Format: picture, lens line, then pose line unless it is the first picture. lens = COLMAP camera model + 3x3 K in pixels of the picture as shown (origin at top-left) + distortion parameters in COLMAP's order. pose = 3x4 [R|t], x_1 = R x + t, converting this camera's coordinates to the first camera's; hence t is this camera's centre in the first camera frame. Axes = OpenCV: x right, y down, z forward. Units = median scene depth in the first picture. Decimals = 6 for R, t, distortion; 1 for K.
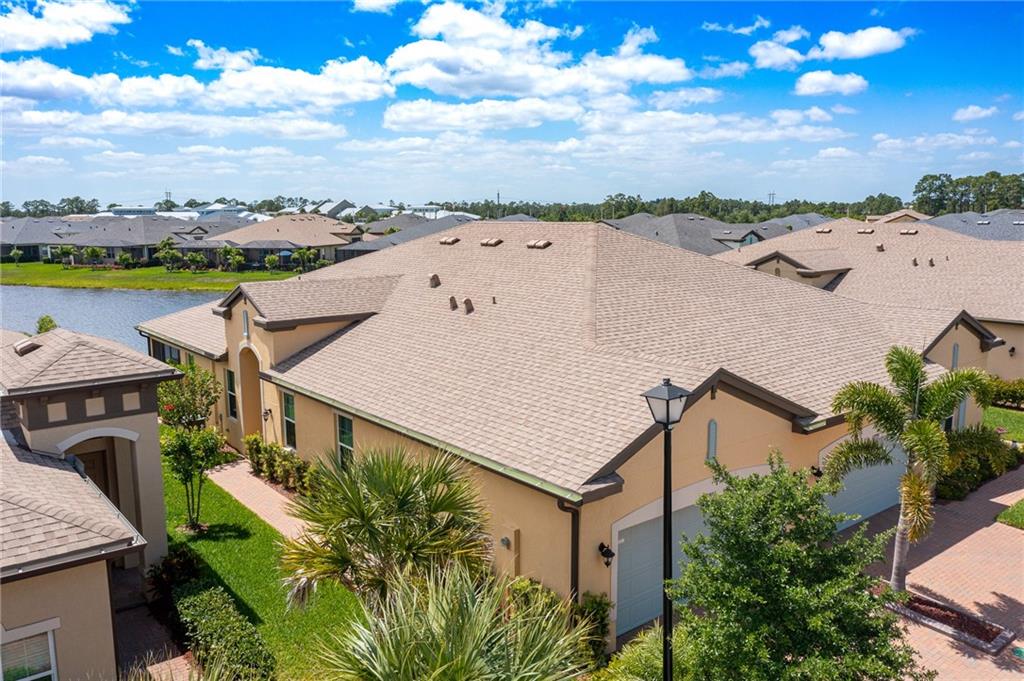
lens RADIAL K [[796.4, 0, 510.7], [0, 796.4, 352.2], [0, 0, 1]] dist [-0.006659, 0.011254]
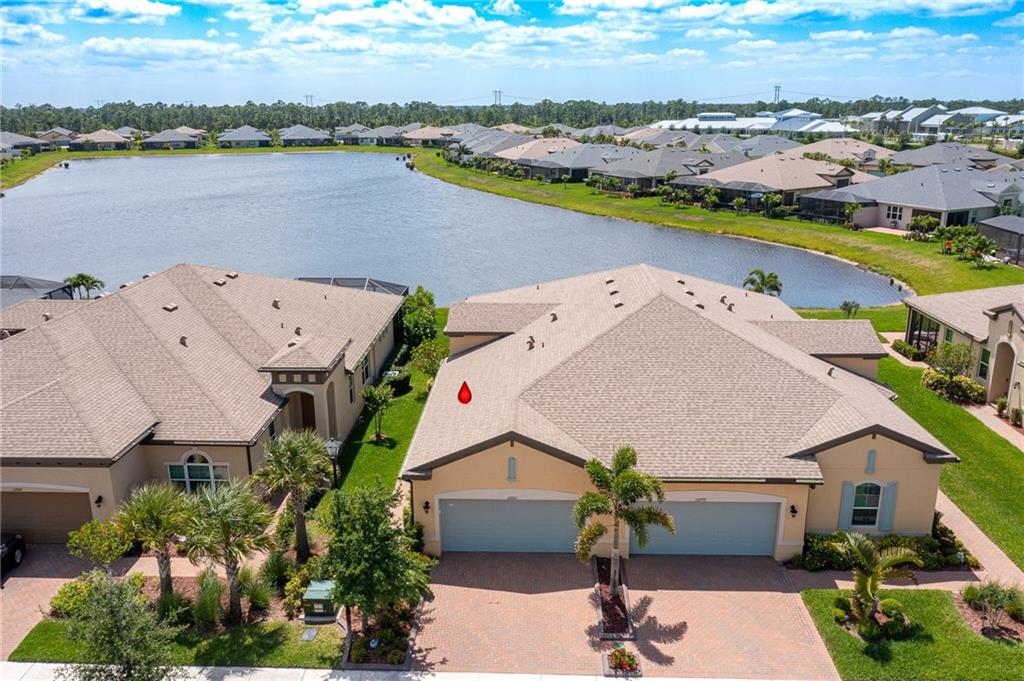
lens RADIAL K [[796.4, 0, 513.5], [0, 796.4, 342.1], [0, 0, 1]] dist [-0.006659, 0.011254]
pose [[0.758920, 0.184071, -0.624627, 0.830845], [-0.111178, 0.981759, 0.154233, -0.278120], [0.641623, -0.047605, 0.765541, -0.214934]]
